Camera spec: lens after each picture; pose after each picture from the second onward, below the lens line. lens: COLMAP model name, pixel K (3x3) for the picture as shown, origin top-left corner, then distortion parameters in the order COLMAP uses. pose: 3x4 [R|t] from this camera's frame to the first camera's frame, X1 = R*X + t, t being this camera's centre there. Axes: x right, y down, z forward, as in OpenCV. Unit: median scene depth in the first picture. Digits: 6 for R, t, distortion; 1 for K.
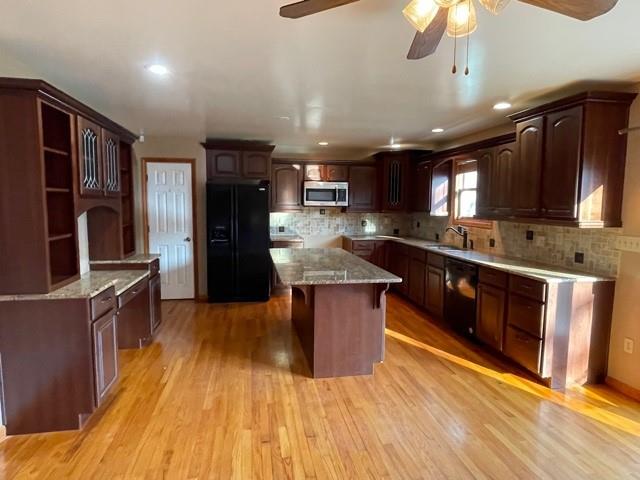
lens RADIAL K [[373.2, 0, 316.9], [0, 373.2, 236.9], [0, 0, 1]] dist [-0.004381, 0.000045]
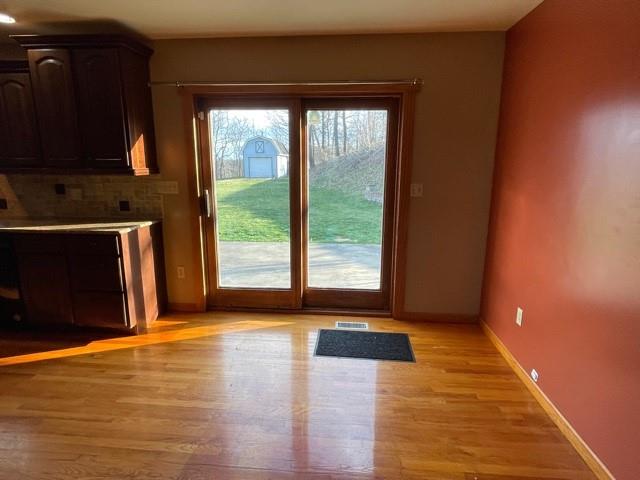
lens RADIAL K [[373.2, 0, 316.9], [0, 373.2, 236.9], [0, 0, 1]] dist [-0.004381, 0.000045]
pose [[0.262859, -0.203708, 0.943084, -0.155355], [0.087092, 0.978477, 0.187078, -0.006828], [-0.960895, 0.032960, 0.274943, 0.230374]]
